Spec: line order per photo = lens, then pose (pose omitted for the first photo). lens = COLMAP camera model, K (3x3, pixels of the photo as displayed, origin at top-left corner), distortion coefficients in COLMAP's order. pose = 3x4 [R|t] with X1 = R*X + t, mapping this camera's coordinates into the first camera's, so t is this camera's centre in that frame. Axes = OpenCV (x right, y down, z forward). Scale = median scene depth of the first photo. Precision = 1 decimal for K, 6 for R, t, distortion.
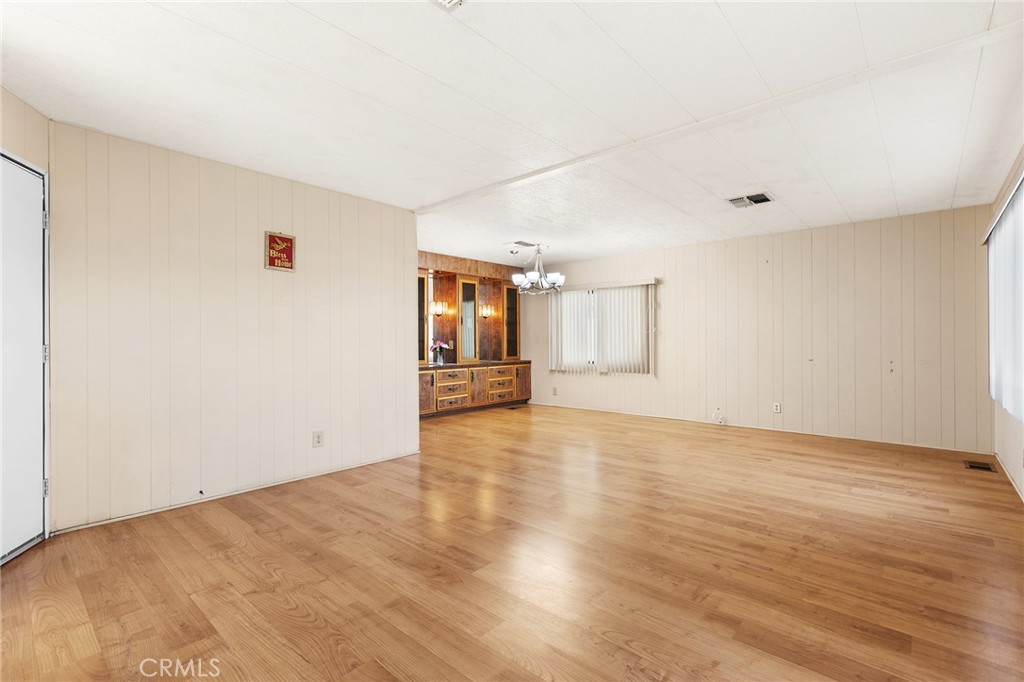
lens RADIAL K [[461.7, 0, 518.5], [0, 461.7, 335.6], [0, 0, 1]] dist [0.004017, -0.001174]
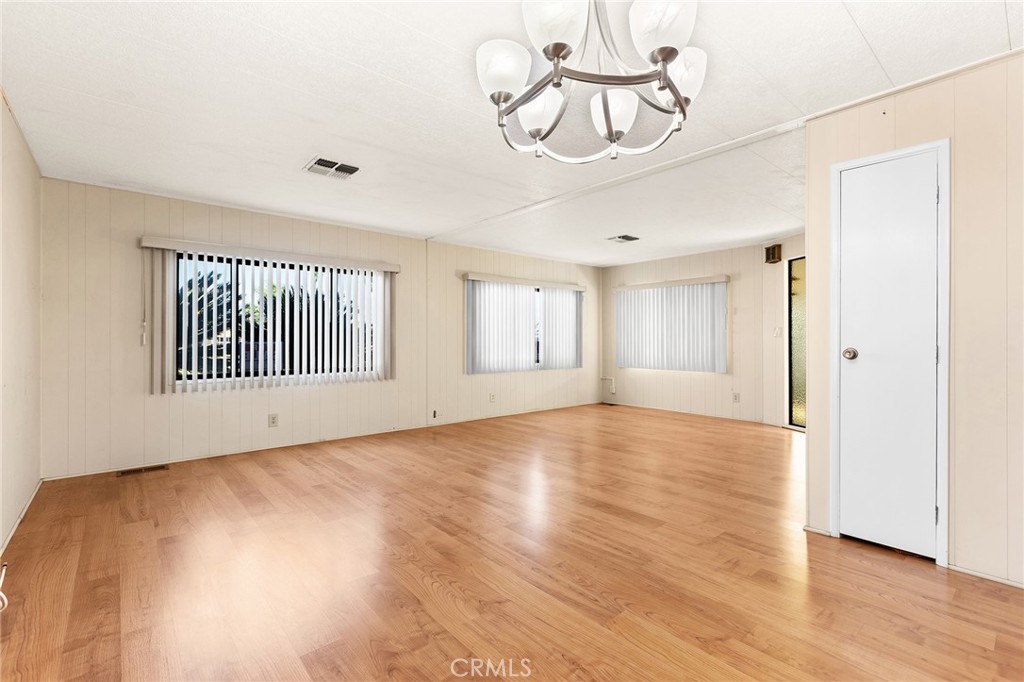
lens RADIAL K [[461.7, 0, 519.6], [0, 461.7, 336.5], [0, 0, 1]] dist [0.004017, -0.001174]
pose [[-0.991464, 0.008003, 0.130134, 0.046383], [0.005764, 0.999829, -0.017576, 0.011822], [-0.130252, -0.016675, -0.991341, 1.128299]]
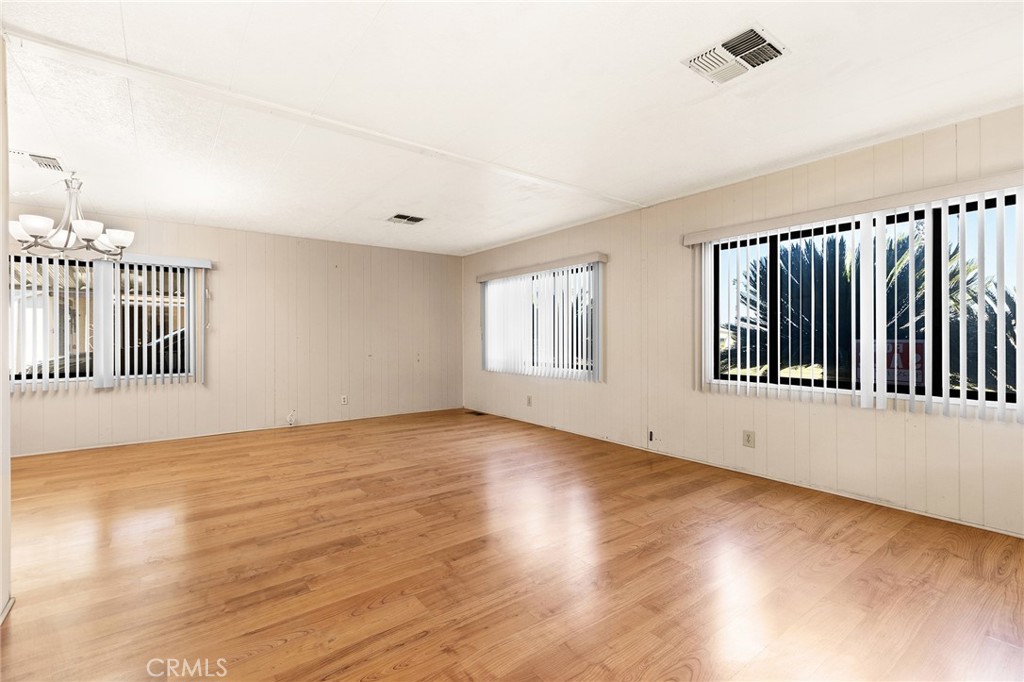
lens RADIAL K [[461.7, 0, 515.5], [0, 461.7, 338.6], [0, 0, 1]] dist [0.004017, -0.001174]
pose [[0.198455, 0.001570, 0.980109, -0.372956], [-0.006612, 0.999978, -0.000263, 0.005385], [-0.980088, -0.006428, 0.198461, 0.319859]]
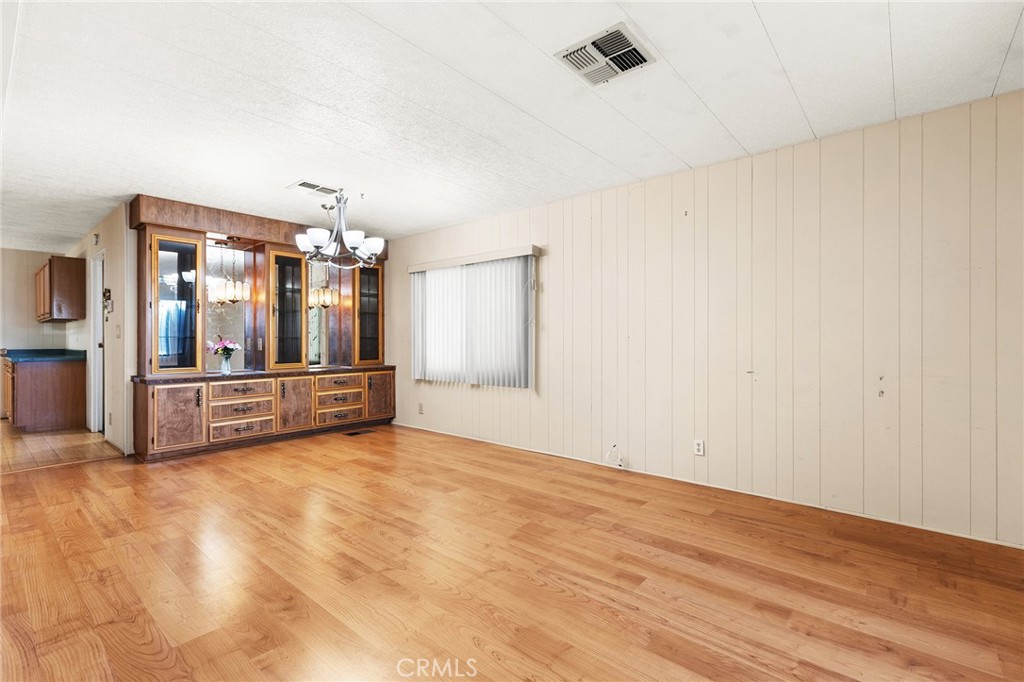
lens RADIAL K [[461.7, 0, 518.7], [0, 461.7, 333.7], [0, 0, 1]] dist [0.004017, -0.001174]
pose [[0.999802, 0.003812, 0.019545, 0.255306], [-0.003798, 0.999992, -0.000773, 0.003506], [-0.019548, 0.000699, 0.999809, 0.321970]]
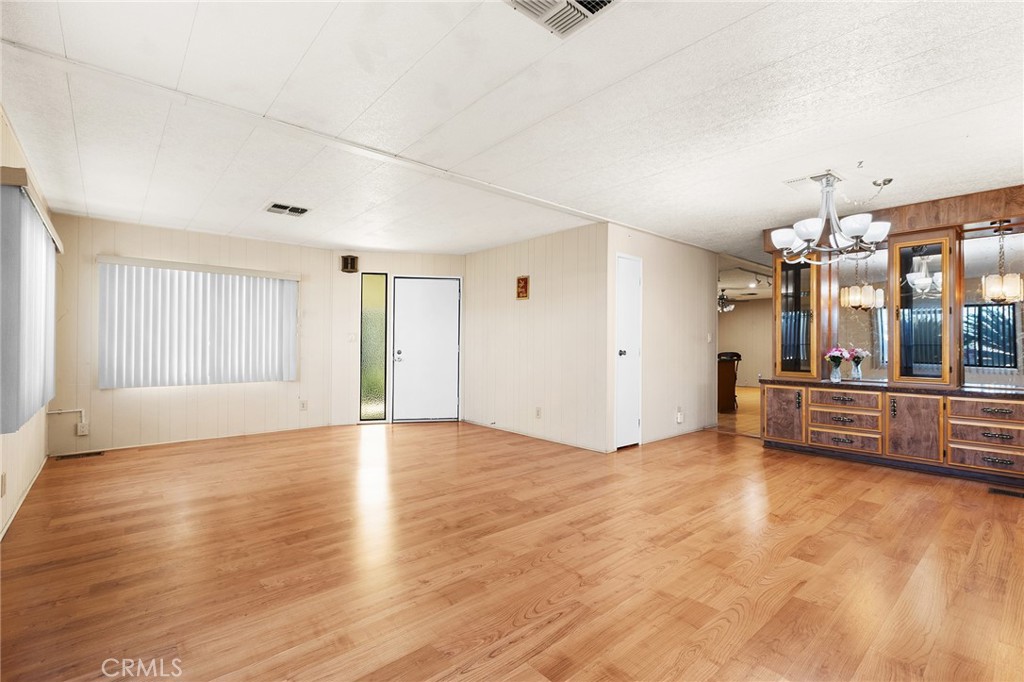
lens RADIAL K [[461.7, 0, 521.8], [0, 461.7, 342.5], [0, 0, 1]] dist [0.004017, -0.001174]
pose [[-0.122647, -0.000801, -0.992450, 0.575140], [0.006186, 0.999980, -0.001572, 0.004558], [0.992431, -0.006332, -0.122640, 0.649426]]
